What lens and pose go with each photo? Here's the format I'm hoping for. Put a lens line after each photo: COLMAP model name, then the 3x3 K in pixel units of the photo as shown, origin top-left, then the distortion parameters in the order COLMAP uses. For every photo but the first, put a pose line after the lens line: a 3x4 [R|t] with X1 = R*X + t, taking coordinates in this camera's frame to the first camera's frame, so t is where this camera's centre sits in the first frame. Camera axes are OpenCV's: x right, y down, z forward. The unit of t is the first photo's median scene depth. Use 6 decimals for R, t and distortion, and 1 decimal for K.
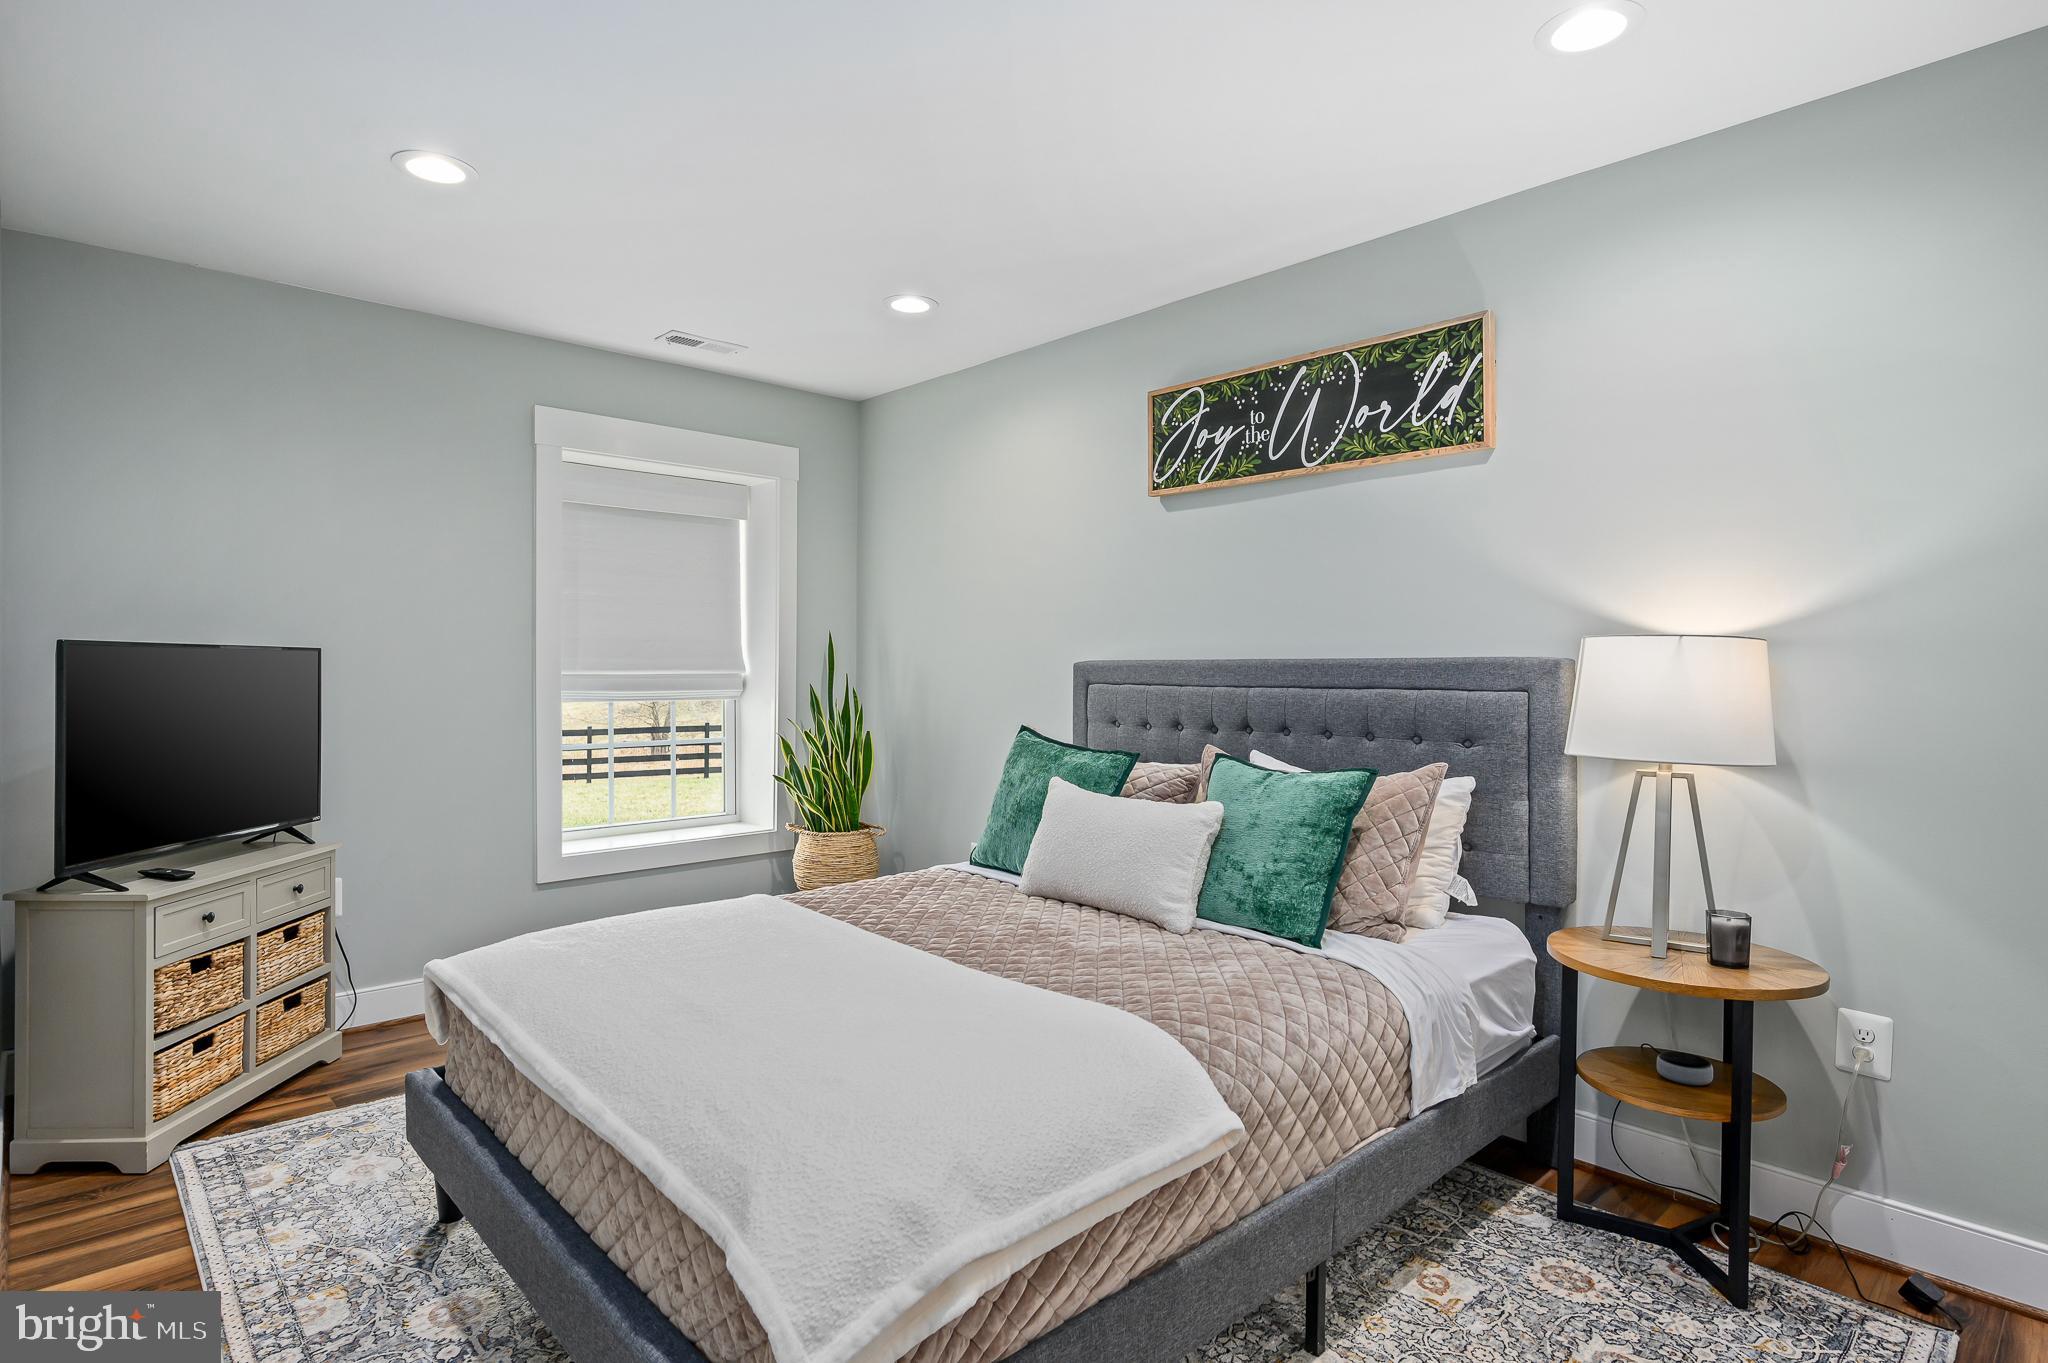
lens RADIAL K [[1064.2, 0, 1014.4], [0, 1064.2, 679.6], [0, 0, 1]] dist [0.000933, 0.000761]
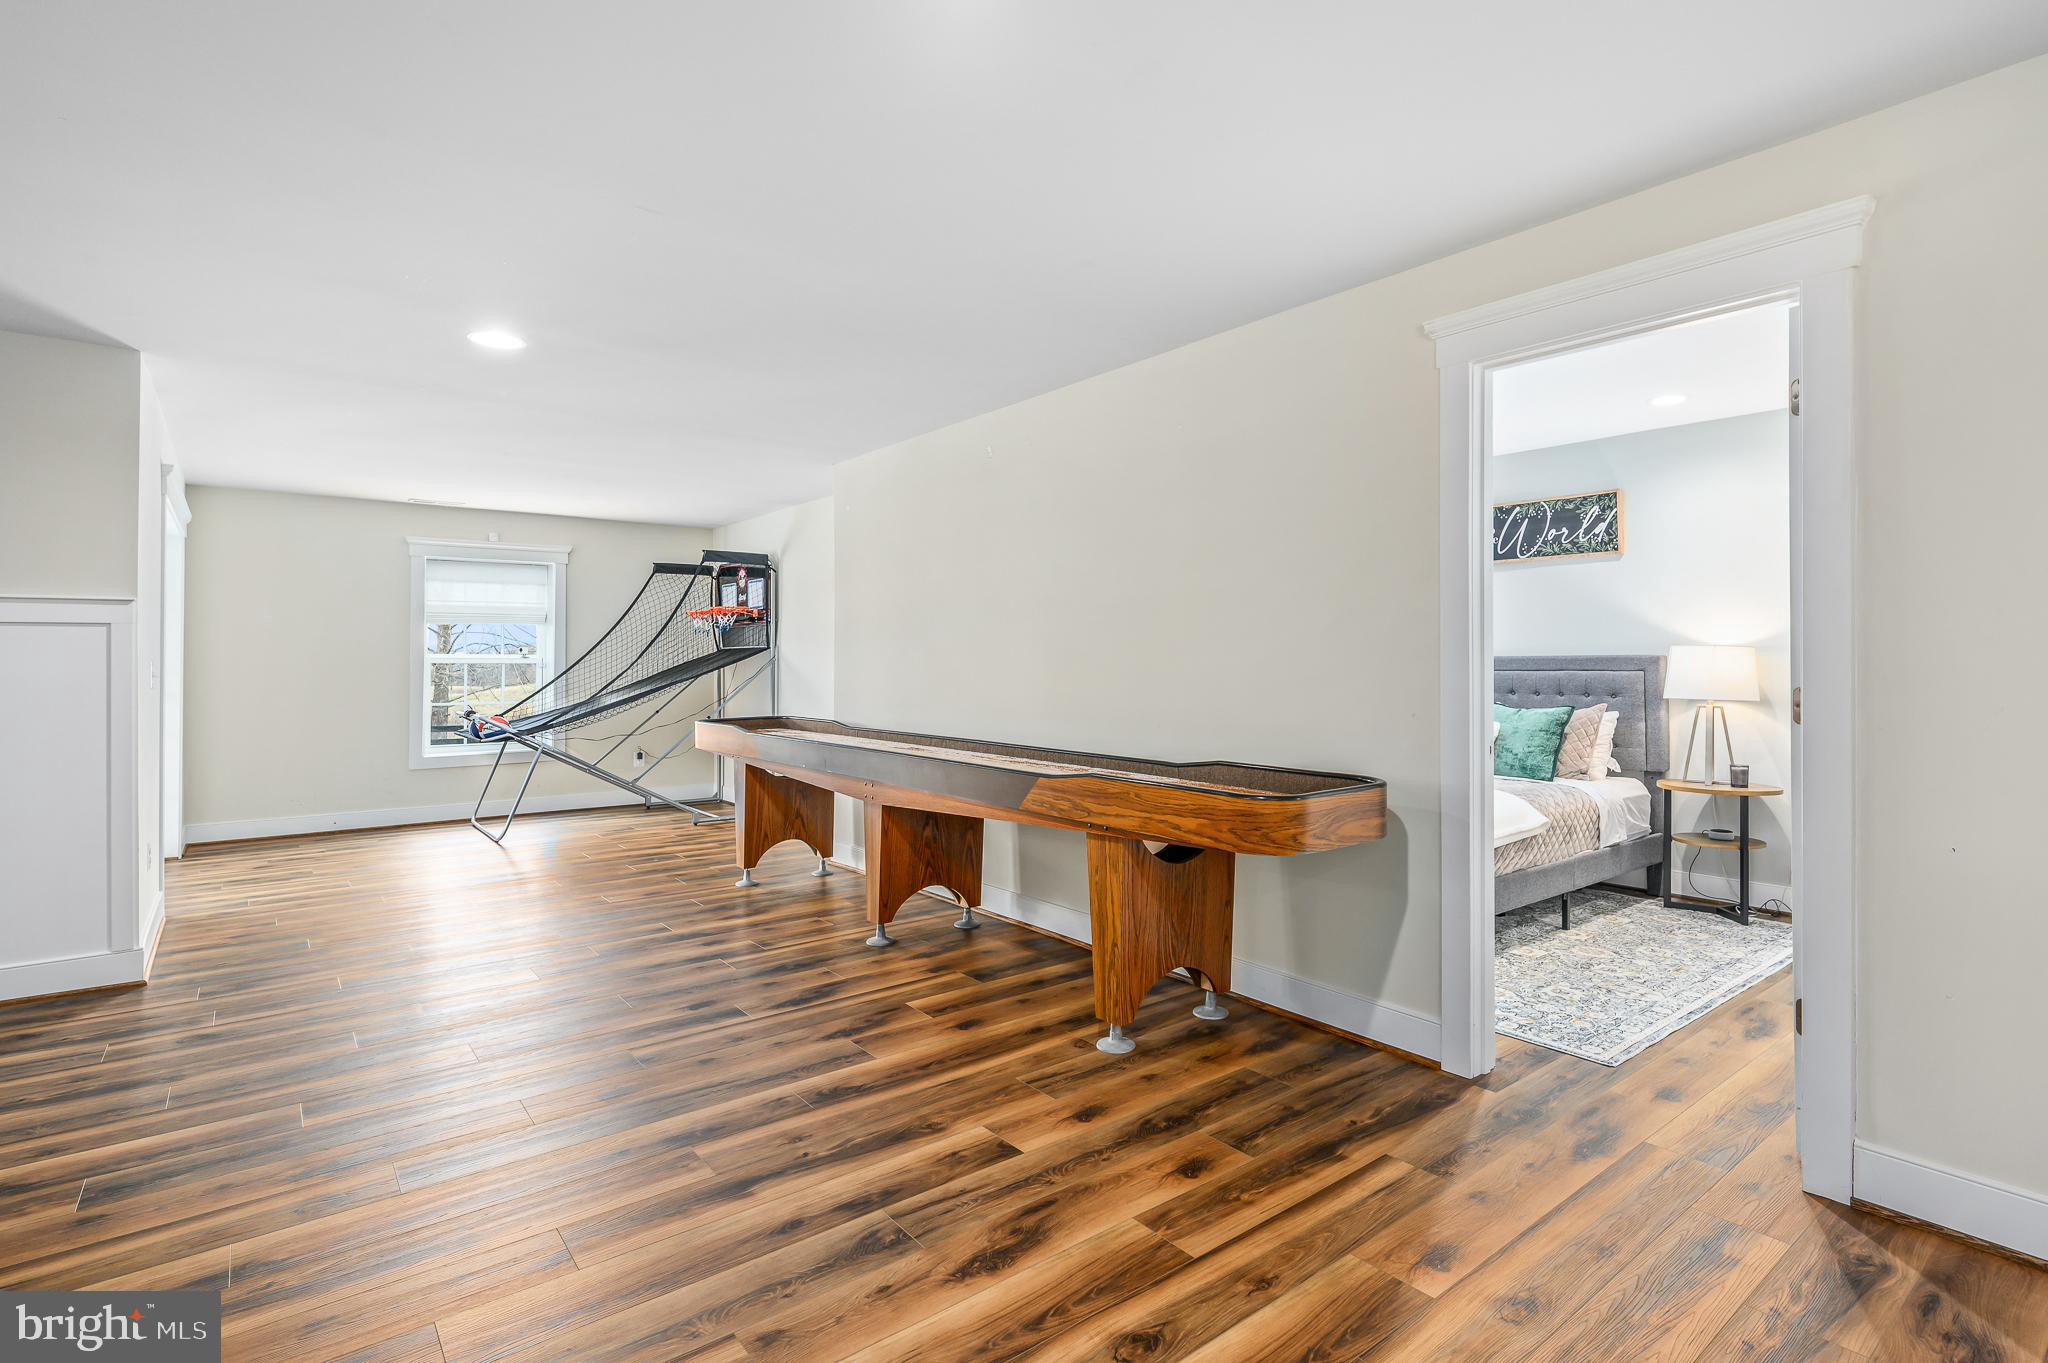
lens RADIAL K [[1022.9, 0, 1006.8], [0, 1022.9, 653.4], [0, 0, 1]] dist [0.002425, -0.000295]
pose [[0.996747, -0.007237, -0.080270, -0.626381], [0.005681, 0.999792, -0.019589, 0.008321], [0.080395, 0.019070, 0.996581, -1.149896]]
